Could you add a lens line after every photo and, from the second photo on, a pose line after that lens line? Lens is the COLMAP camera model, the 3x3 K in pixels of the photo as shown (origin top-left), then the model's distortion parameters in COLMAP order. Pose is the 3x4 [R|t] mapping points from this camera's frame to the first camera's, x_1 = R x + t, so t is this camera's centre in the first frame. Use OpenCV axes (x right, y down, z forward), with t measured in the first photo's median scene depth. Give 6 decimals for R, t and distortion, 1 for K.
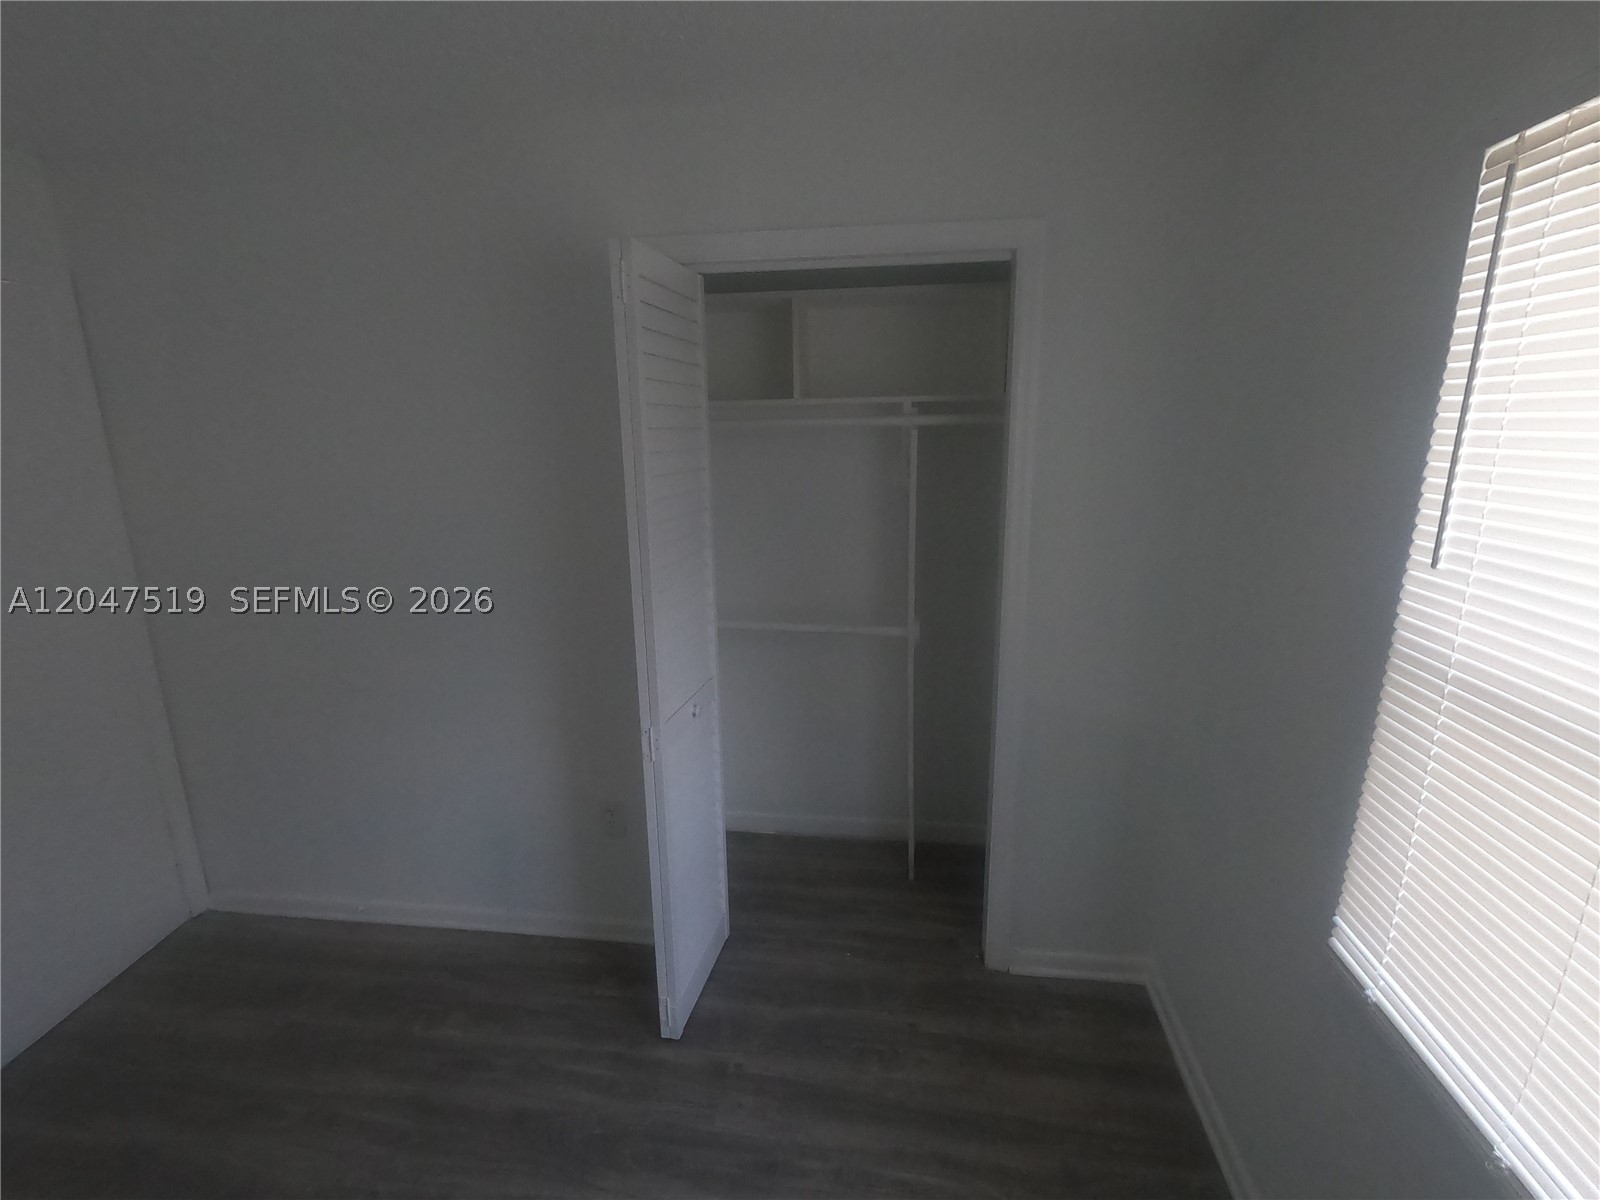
lens RADIAL K [[763.2, 0, 795.5], [0, 763.2, 604.8], [0, 0, 1]] dist [0.002978, -0.000495]
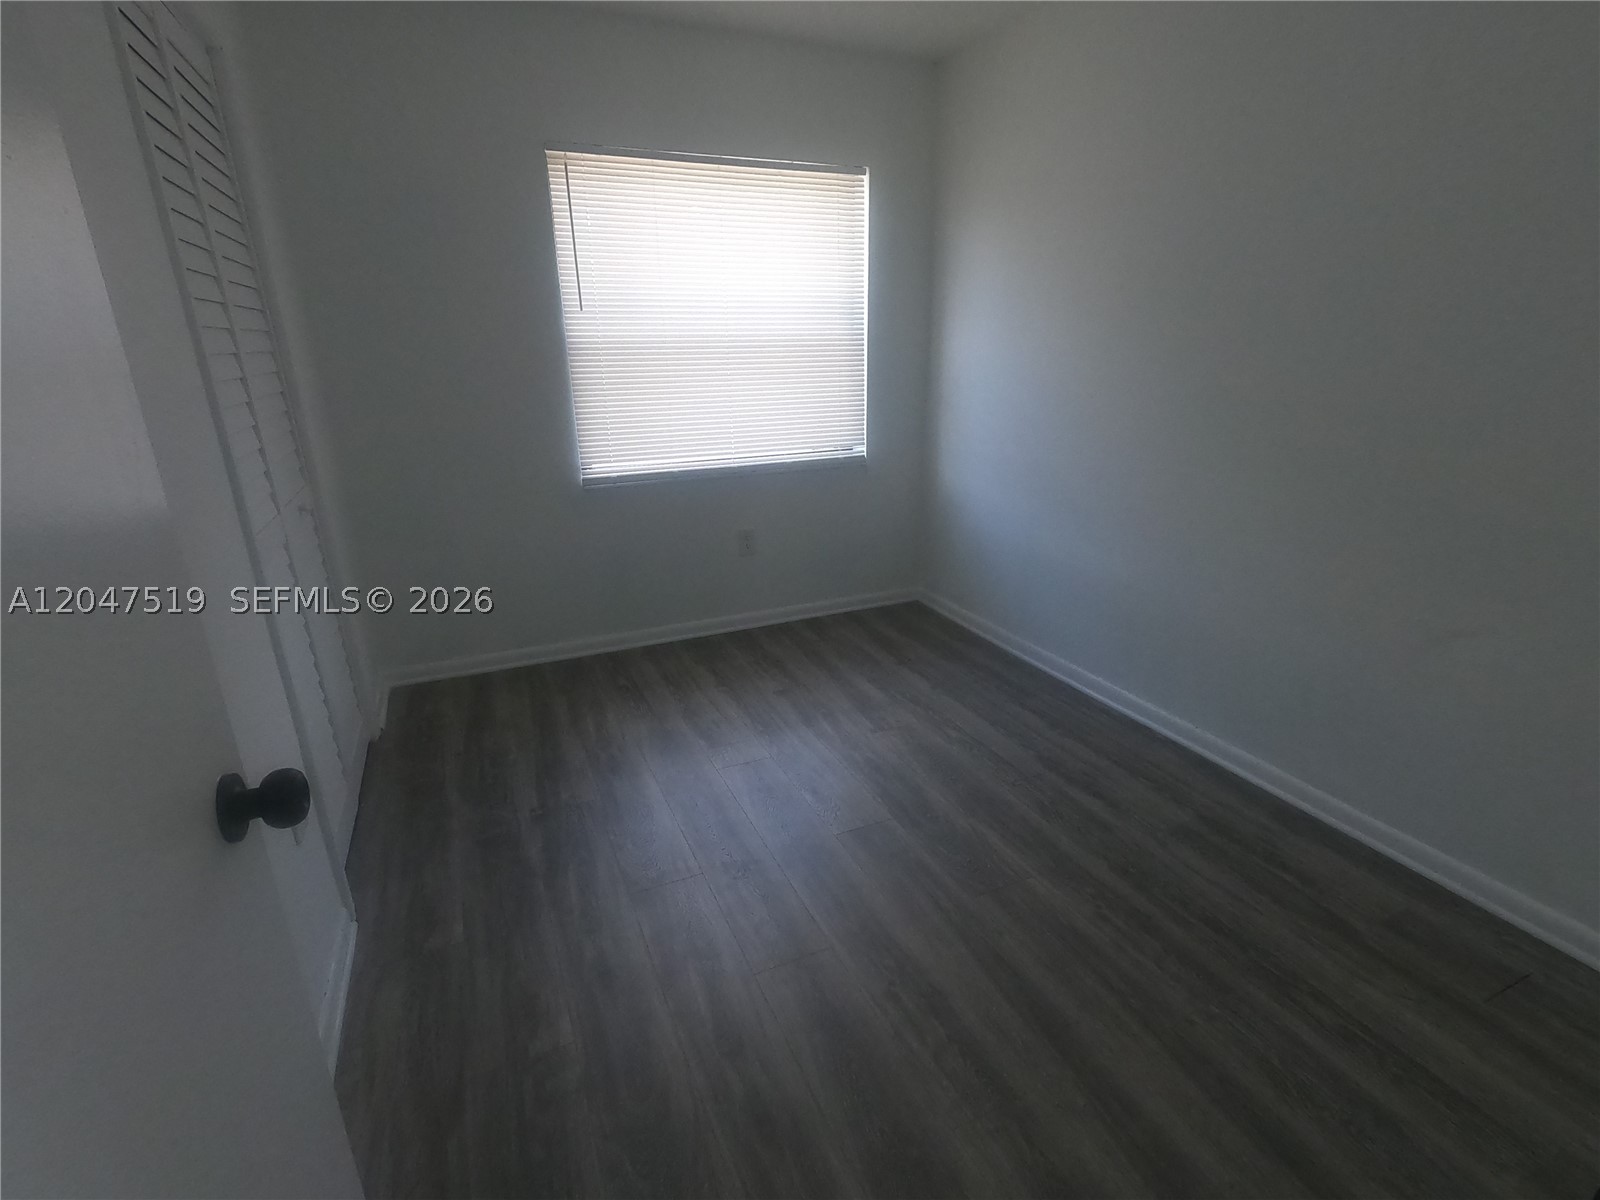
lens RADIAL K [[763.2, 0, 795.5], [0, 763.2, 604.8], [0, 0, 1]] dist [0.002978, -0.000495]
pose [[-0.528175, -0.264785, 0.806796, -1.269674], [0.209178, 0.880285, 0.425843, -0.079120], [-0.822968, 0.393684, -0.409558, 1.162373]]
